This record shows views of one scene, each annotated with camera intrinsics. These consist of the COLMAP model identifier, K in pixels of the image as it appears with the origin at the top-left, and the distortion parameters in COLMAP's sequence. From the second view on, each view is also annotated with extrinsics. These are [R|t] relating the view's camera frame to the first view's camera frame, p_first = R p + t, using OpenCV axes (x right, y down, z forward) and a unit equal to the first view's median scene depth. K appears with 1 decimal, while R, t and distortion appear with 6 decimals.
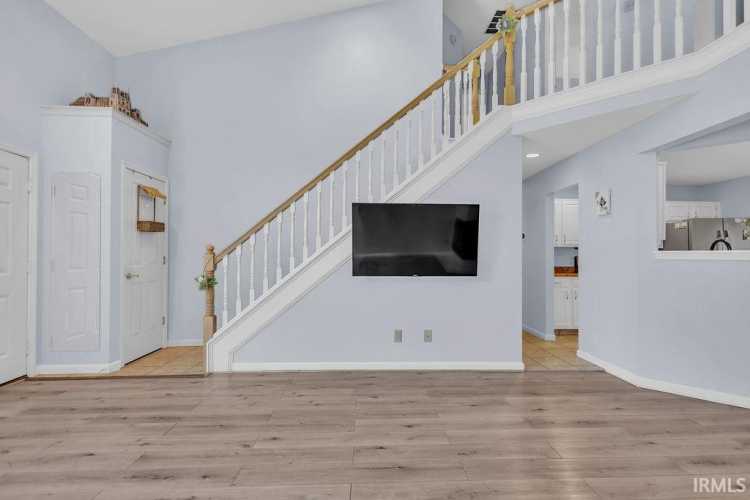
lens RADIAL K [[371.2, 0, 337.9], [0, 371.2, 253.6], [0, 0, 1]] dist [0.021746, -0.001431]
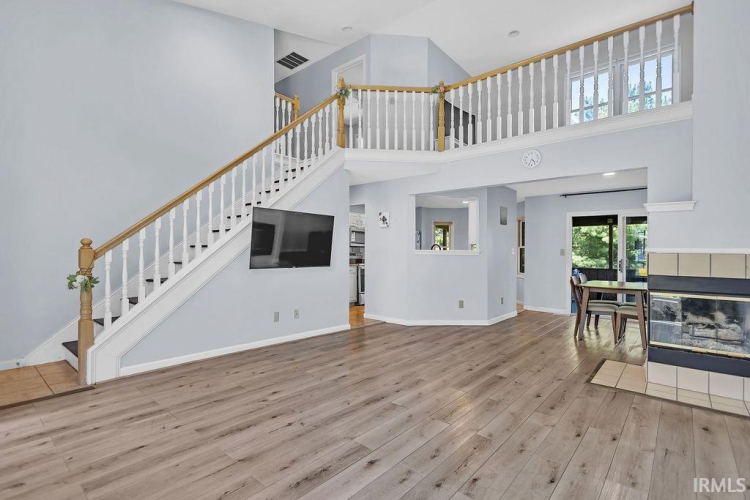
lens RADIAL K [[371.2, 0, 367.7], [0, 371.2, 260.7], [0, 0, 1]] dist [0.021746, -0.001431]
pose [[0.694574, -0.014109, 0.719283, -0.540721], [-0.007937, 0.999597, 0.027271, -0.000893], [-0.719377, -0.024651, 0.694182, -0.075412]]
